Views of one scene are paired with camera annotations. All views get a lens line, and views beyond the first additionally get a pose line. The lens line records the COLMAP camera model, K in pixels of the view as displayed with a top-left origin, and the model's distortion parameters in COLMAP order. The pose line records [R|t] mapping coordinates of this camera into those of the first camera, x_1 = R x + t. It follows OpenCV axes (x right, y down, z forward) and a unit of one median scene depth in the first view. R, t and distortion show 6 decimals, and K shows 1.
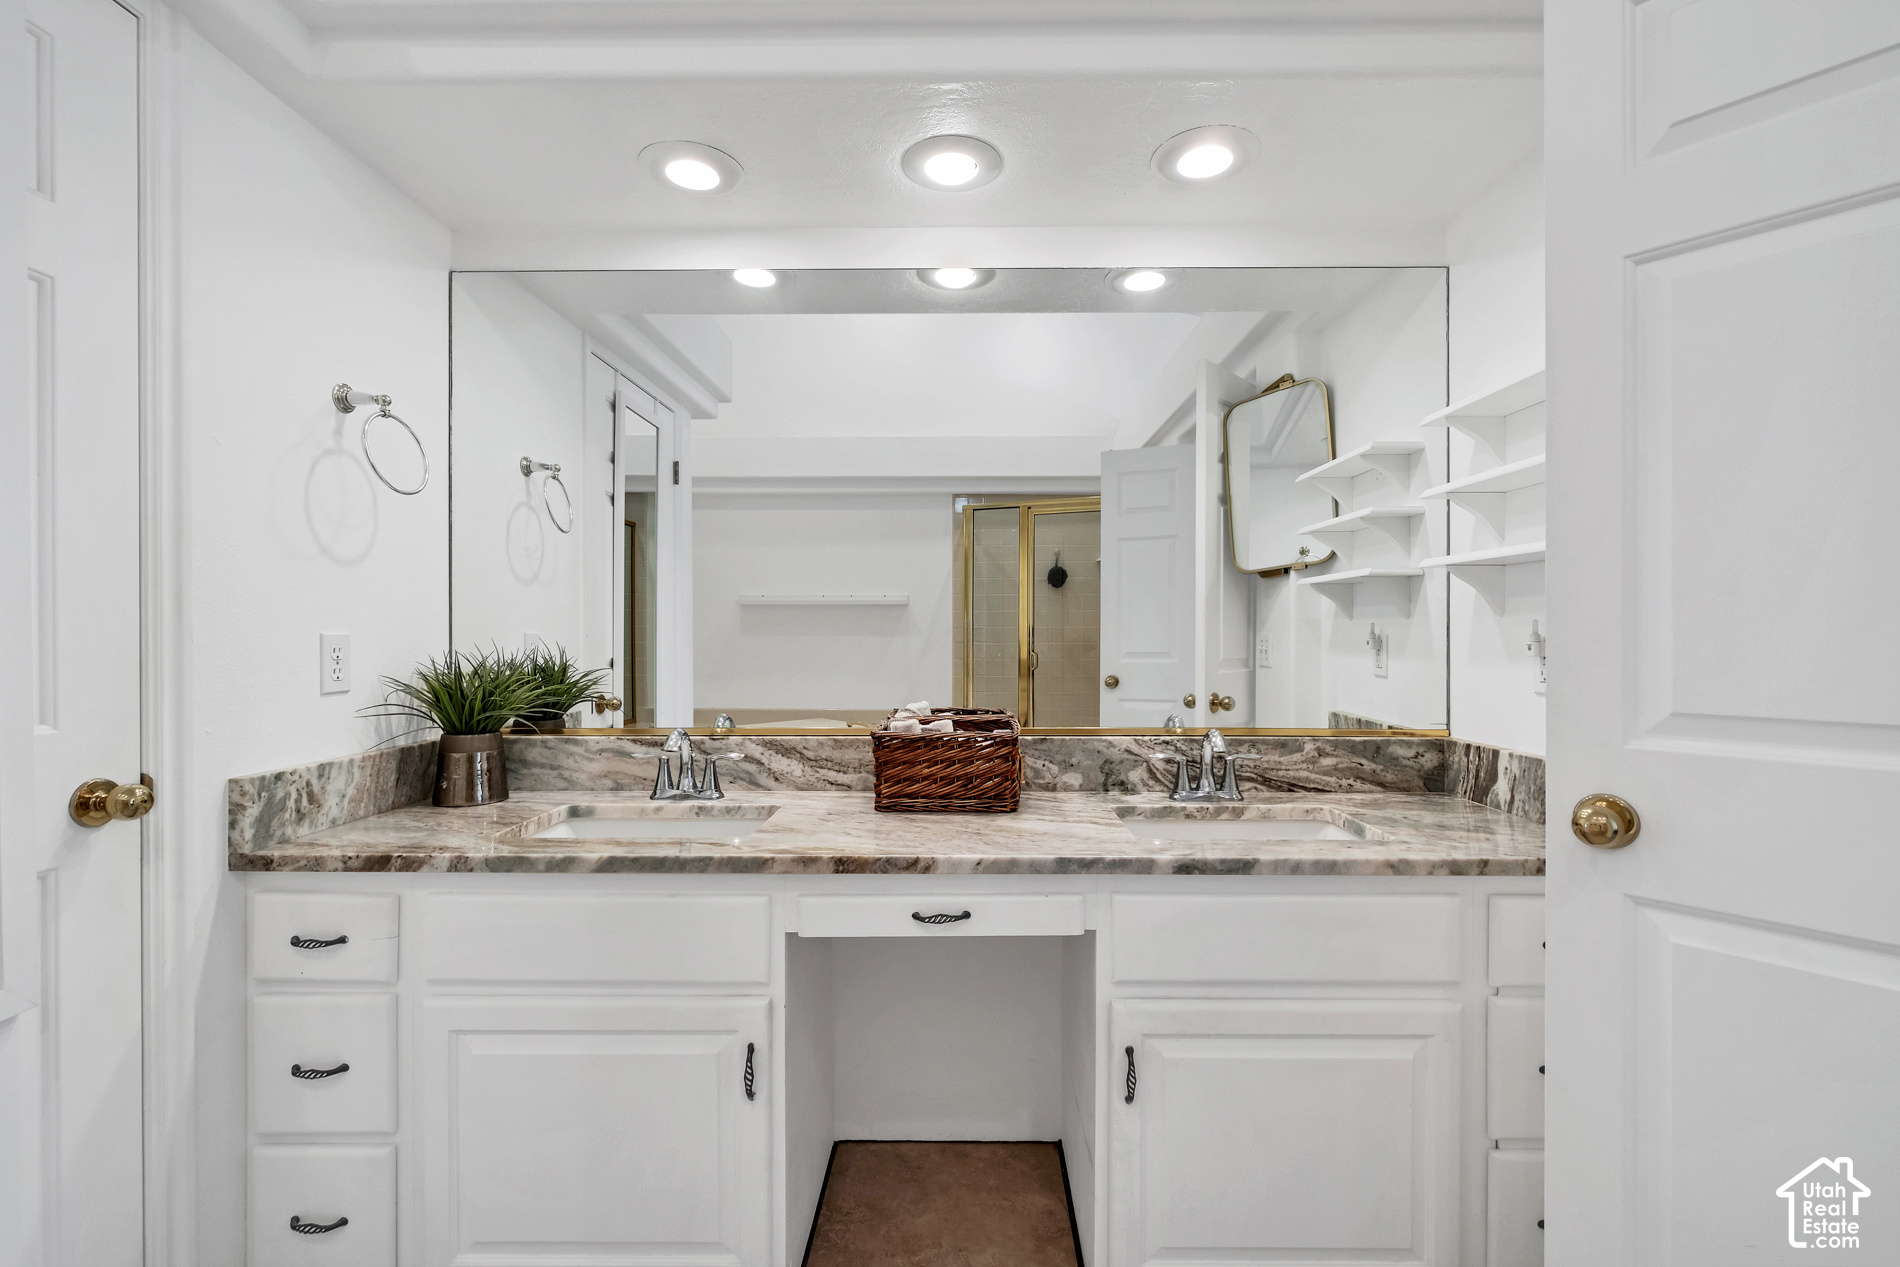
lens RADIAL K [[813.6, 0, 940.6], [0, 813.6, 630.6], [0, 0, 1]] dist [-0.003704, 0.000069]
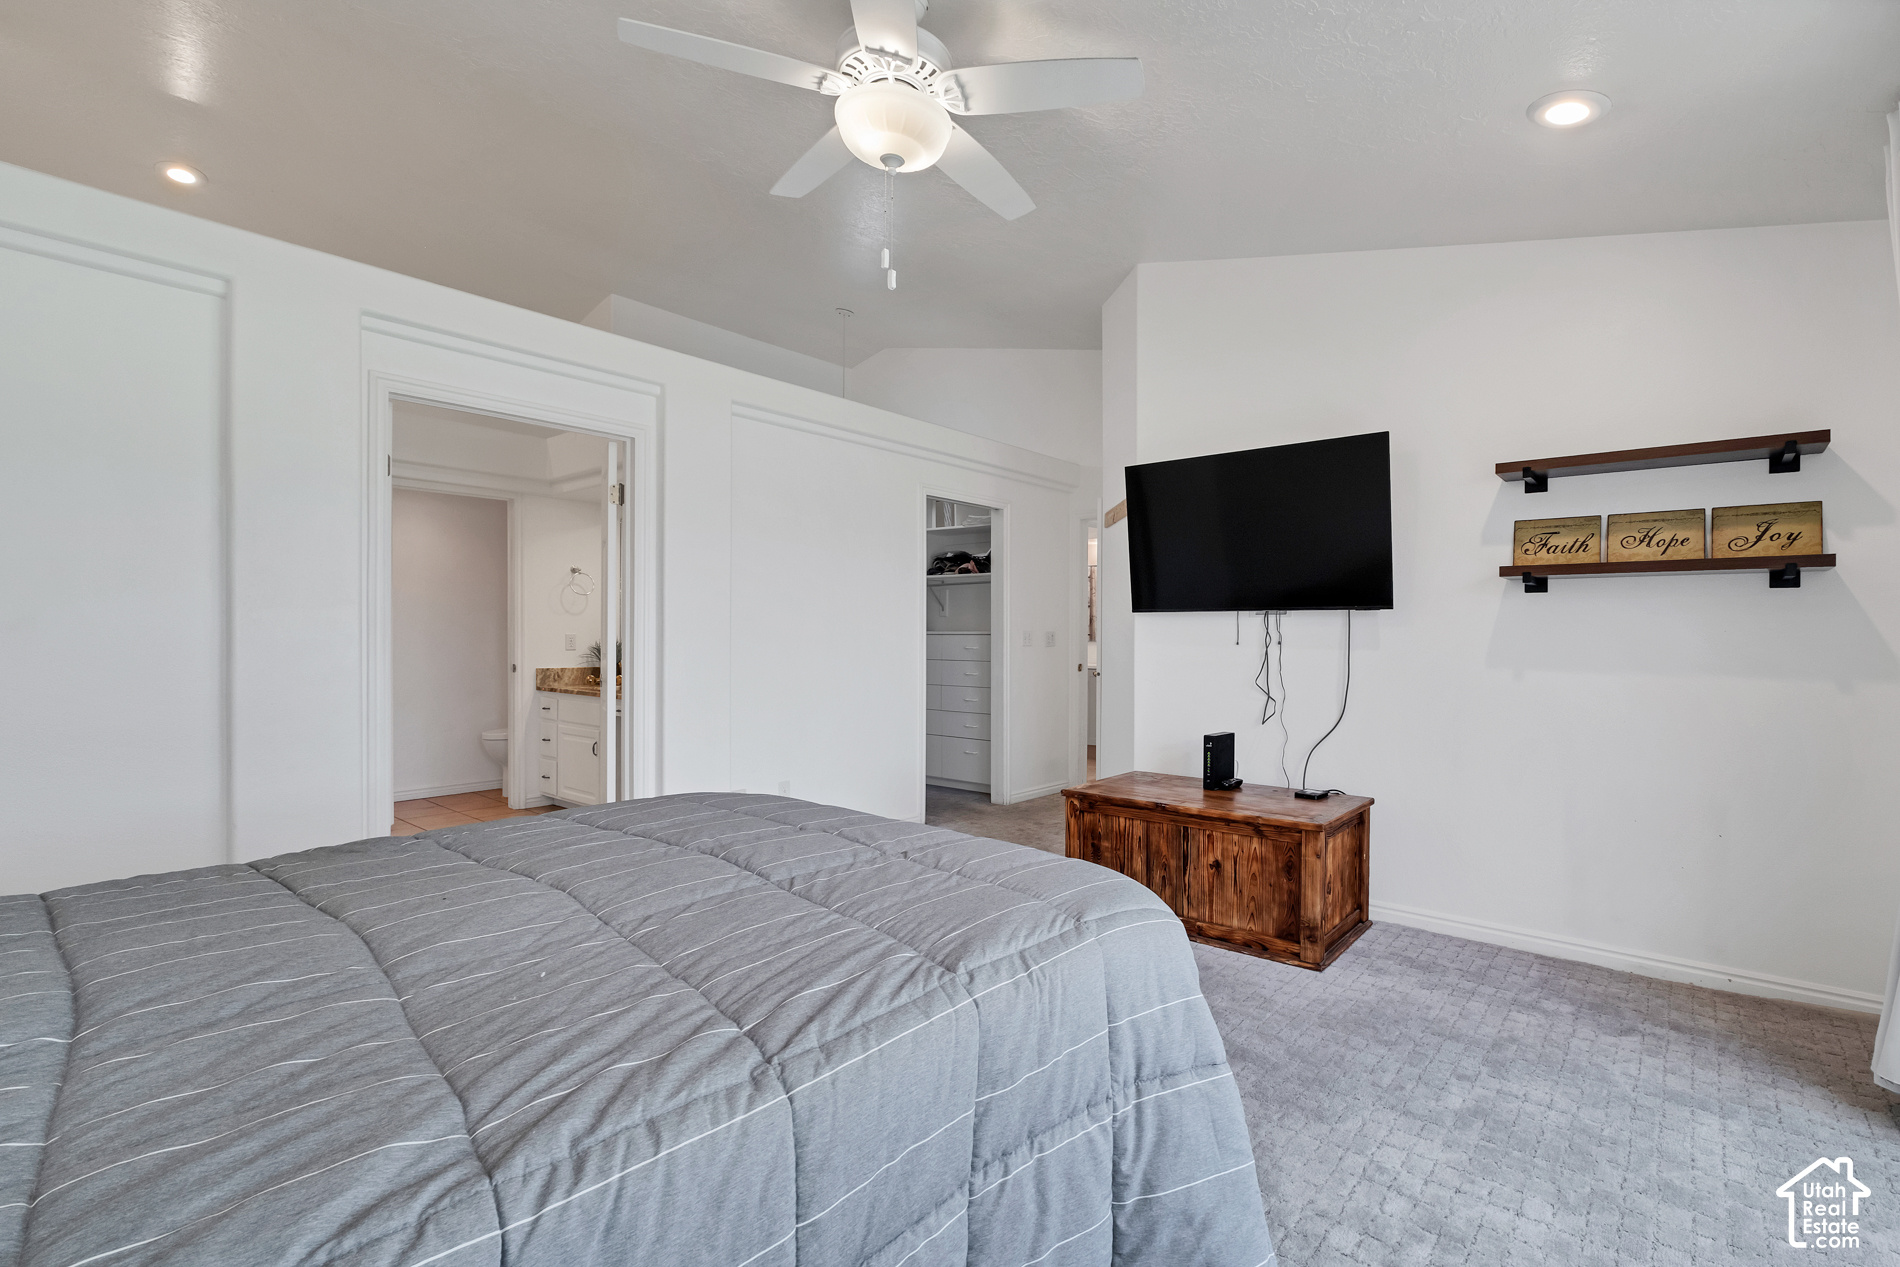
lens RADIAL K [[813.6, 0, 951.0], [0, 813.6, 637.0], [0, 0, 1]] dist [-0.003704, 0.000069]
pose [[0.745361, -0.002575, -0.666656, 2.955550], [0.001607, 0.999997, -0.002067, 0.028165], [0.666659, 0.000470, 0.745363, -0.589256]]
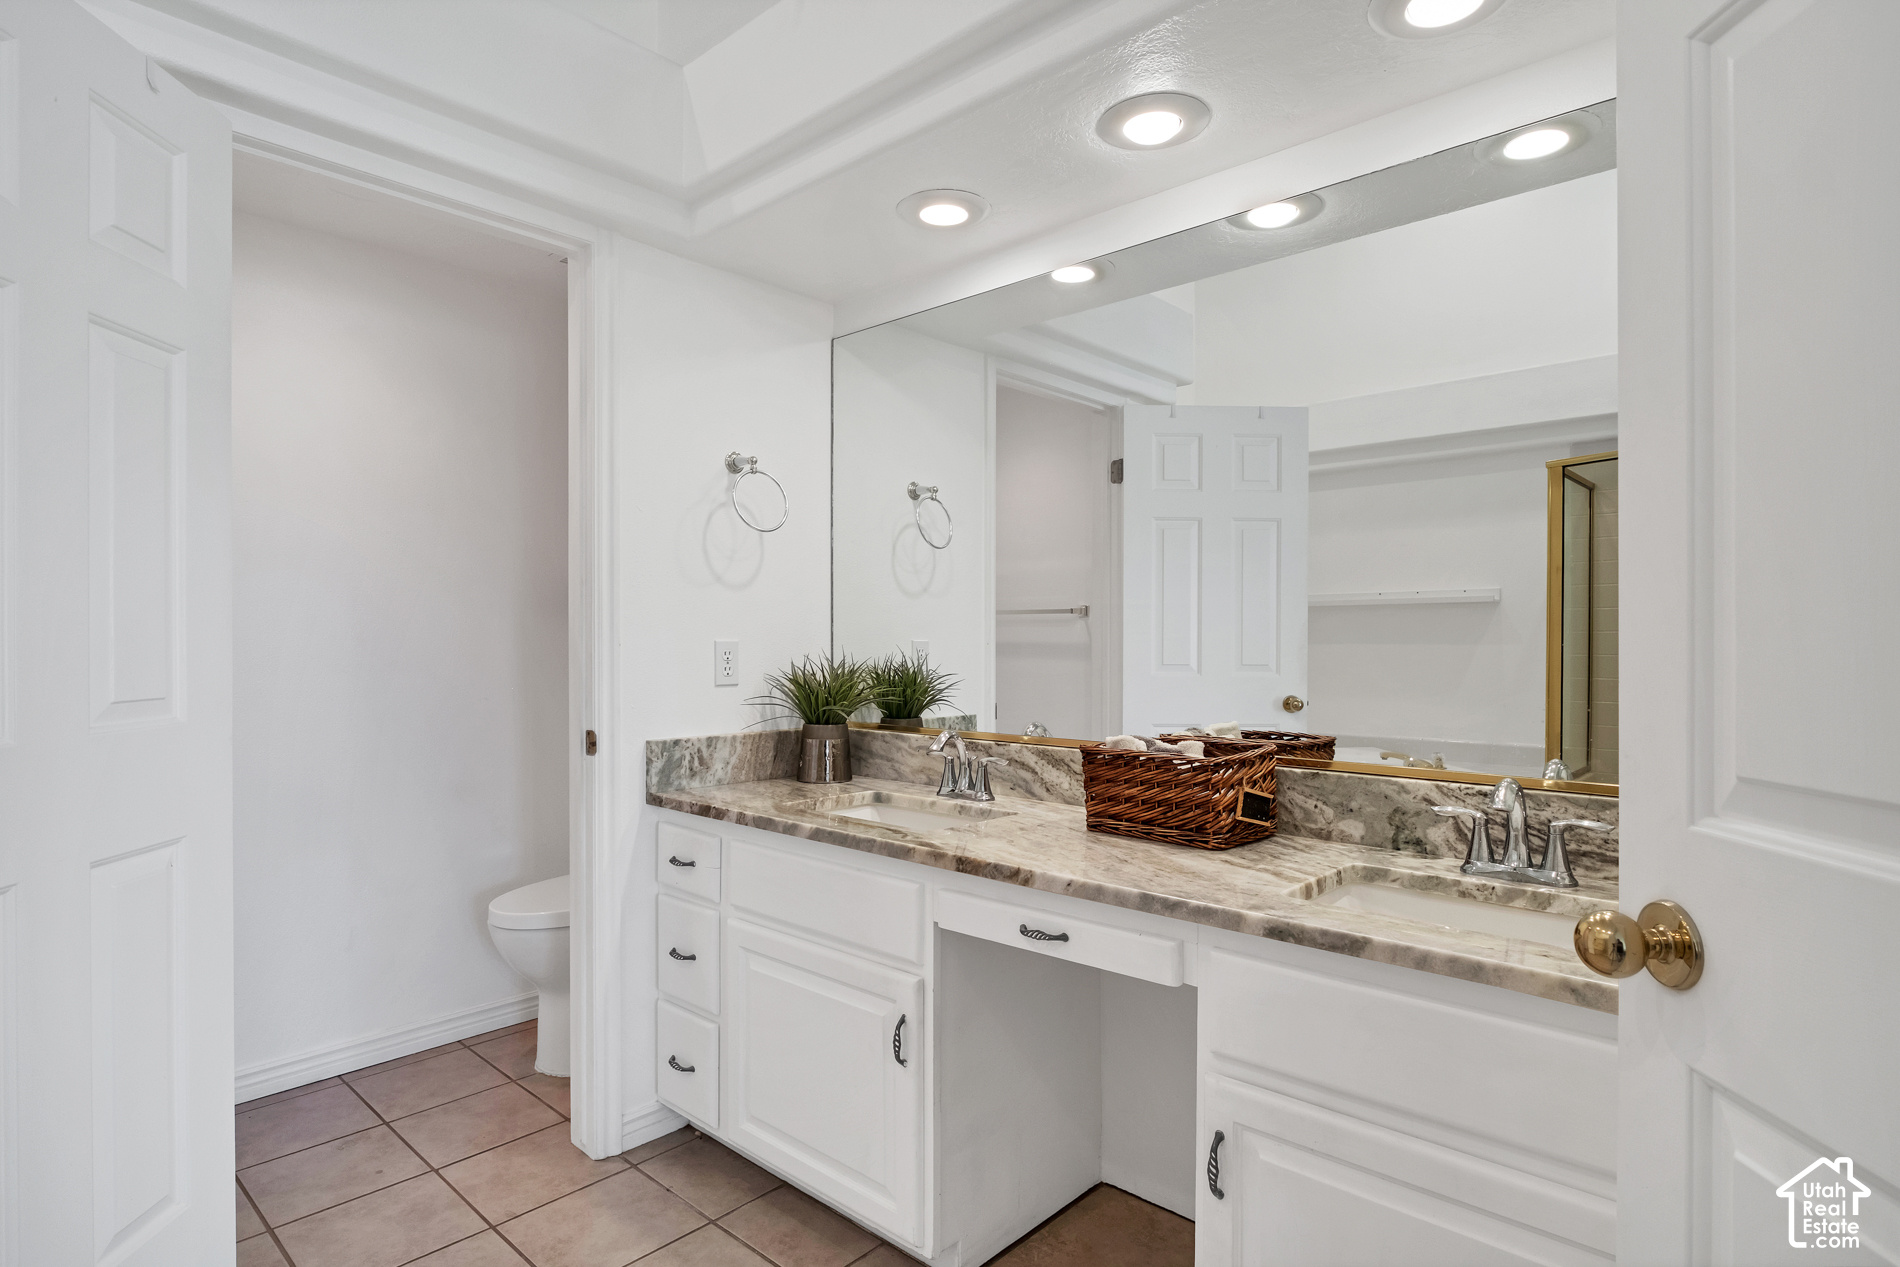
lens RADIAL K [[975.4, 0, 947.4], [0, 975.4, 632.6], [0, 0, 1]] dist [-0.010579, 0.003300]
pose [[0.747467, -0.003609, -0.664289, 0.577983], [0.000267, 0.999987, -0.005132, -0.001390], [0.664299, 0.003659, 0.747458, 0.045263]]
